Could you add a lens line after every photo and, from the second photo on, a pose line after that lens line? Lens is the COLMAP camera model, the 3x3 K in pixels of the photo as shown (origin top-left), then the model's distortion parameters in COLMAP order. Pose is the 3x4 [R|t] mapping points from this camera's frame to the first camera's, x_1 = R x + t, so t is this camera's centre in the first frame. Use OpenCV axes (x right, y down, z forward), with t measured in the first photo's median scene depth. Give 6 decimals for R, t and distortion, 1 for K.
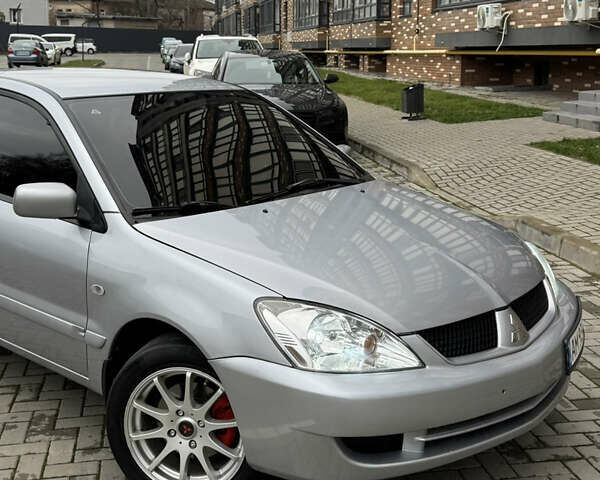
lens RADIAL K [[880.5, 0, 300.3], [0, 880.5, 190.6], [0, 0, 1]] dist [0.114729, 0.000000]
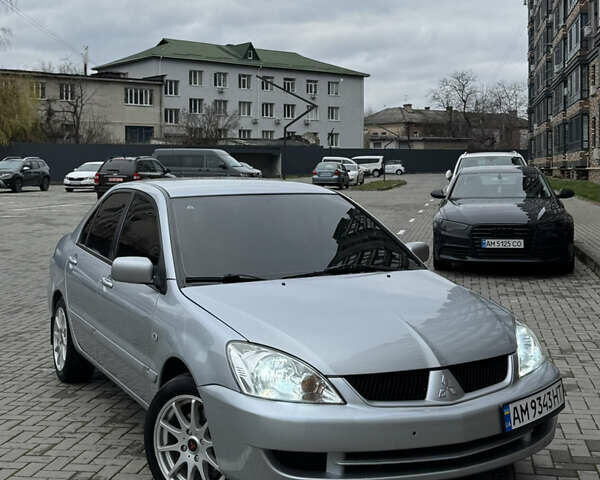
lens RADIAL K [[929.7, 0, 279.3], [0, 929.7, 174.9], [0, 0, 1]] dist [0.113048, 0.000000]
pose [[0.925640, -0.005922, -0.378360, 0.199763], [-0.052157, 0.988337, -0.143070, 0.026268], [0.374795, 0.152165, 0.914535, -0.104900]]
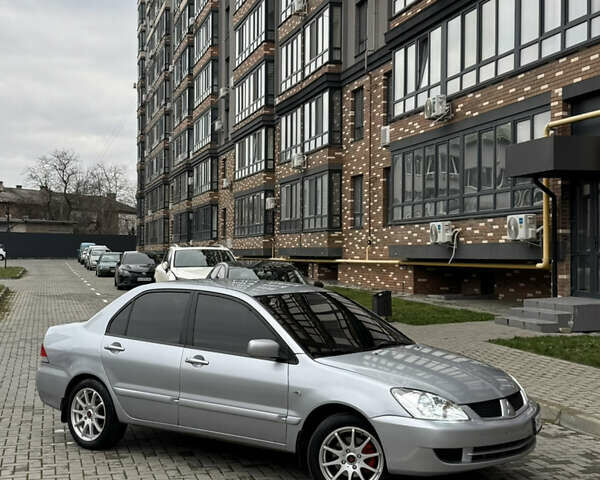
lens RADIAL K [[1051.9, 0, 291.3], [0, 1051.9, 225.0], [0, 0, 1]] dist [0.150596, 0.000000]
pose [[0.995703, 0.009247, 0.092143, -0.191235], [0.007836, 0.983019, -0.183334, 0.072771], [-0.092273, 0.183268, 0.978723, -0.558980]]
